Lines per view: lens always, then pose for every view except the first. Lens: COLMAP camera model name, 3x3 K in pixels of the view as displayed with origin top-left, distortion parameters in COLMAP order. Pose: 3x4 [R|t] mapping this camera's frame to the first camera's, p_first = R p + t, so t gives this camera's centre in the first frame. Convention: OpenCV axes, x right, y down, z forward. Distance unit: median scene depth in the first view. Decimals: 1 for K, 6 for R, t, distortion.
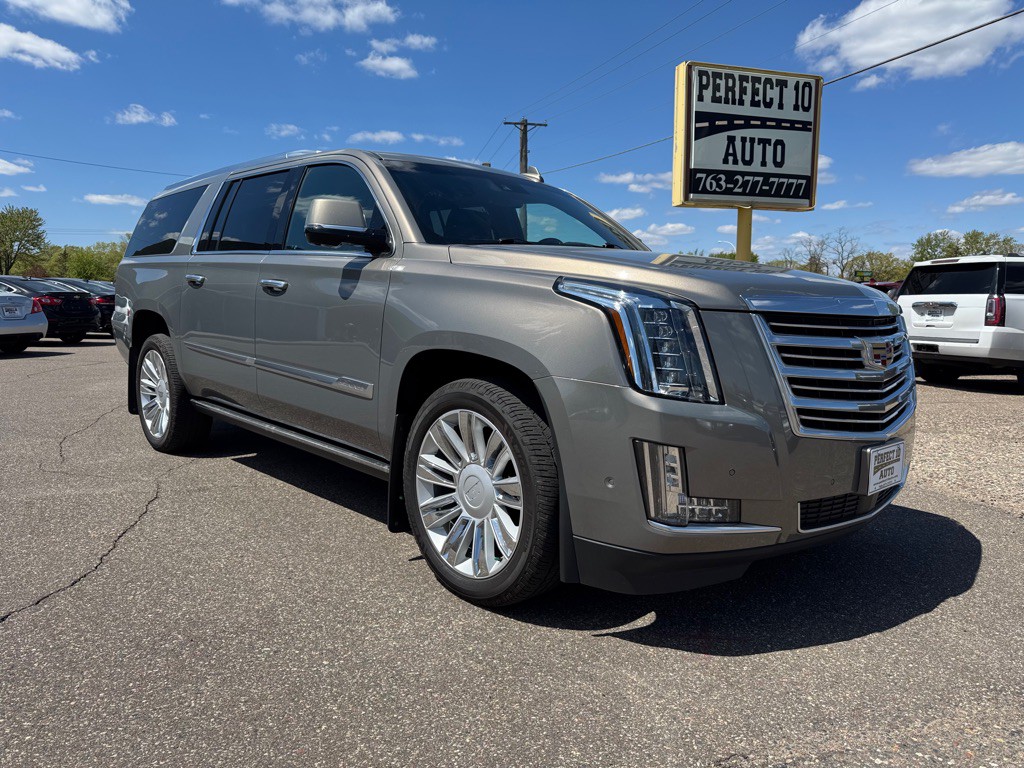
lens RADIAL K [[721.5, 0, 512.0], [0, 721.5, 384.0], [0, 0, 1]] dist [0.048901, -0.075803]
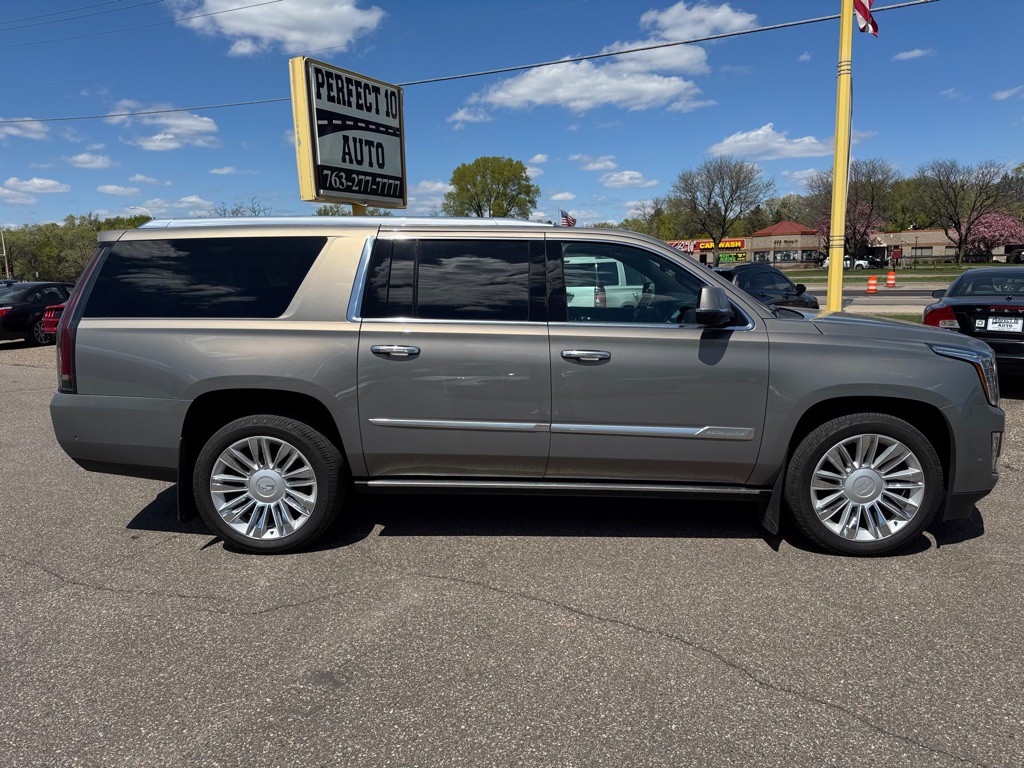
lens RADIAL K [[687.0, 0, 508.8], [0, 687.0, 427.1], [0, 0, 1]] dist [0.034021, -0.081499]
pose [[0.738224, -0.173517, 0.651857, -0.256426], [0.102037, 0.983955, 0.146362, -0.044427], [-0.666794, -0.041534, 0.744084, 0.070047]]
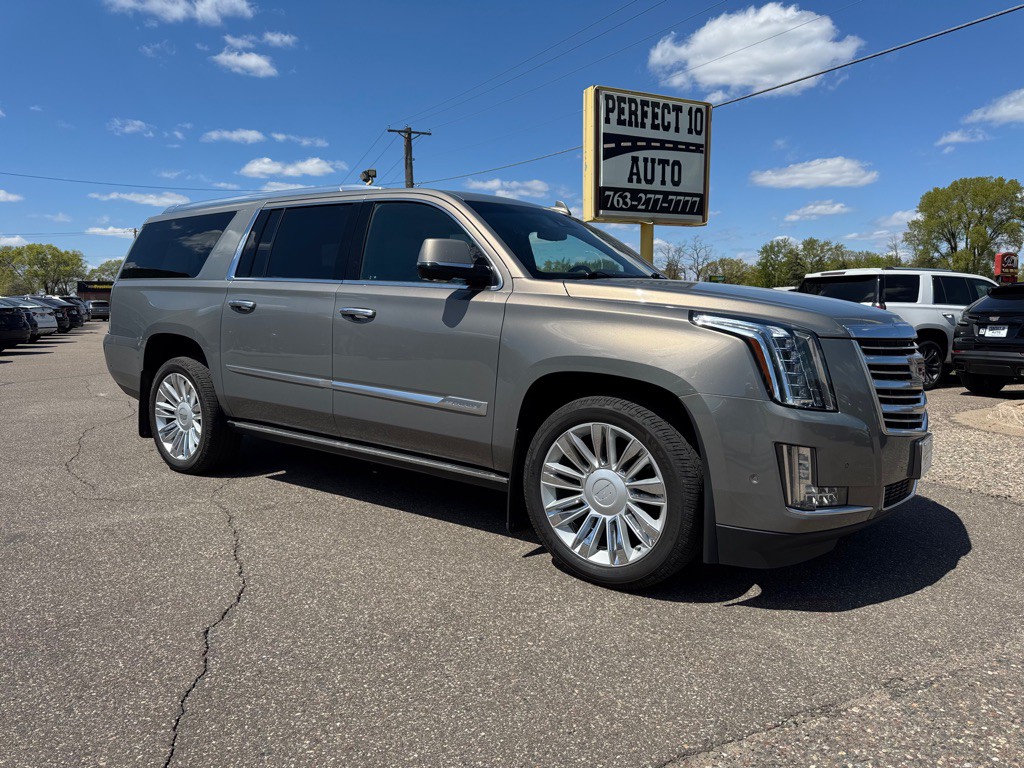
lens RADIAL K [[712.6, 0, 512.0], [0, 712.6, 384.0], [0, 0, 1]] dist [0.100407, -0.142326]
pose [[0.985799, -0.028047, 0.165569, -0.064739], [0.029215, 0.999562, -0.004621, -0.004397], [-0.165367, 0.009392, 0.986187, -0.020670]]
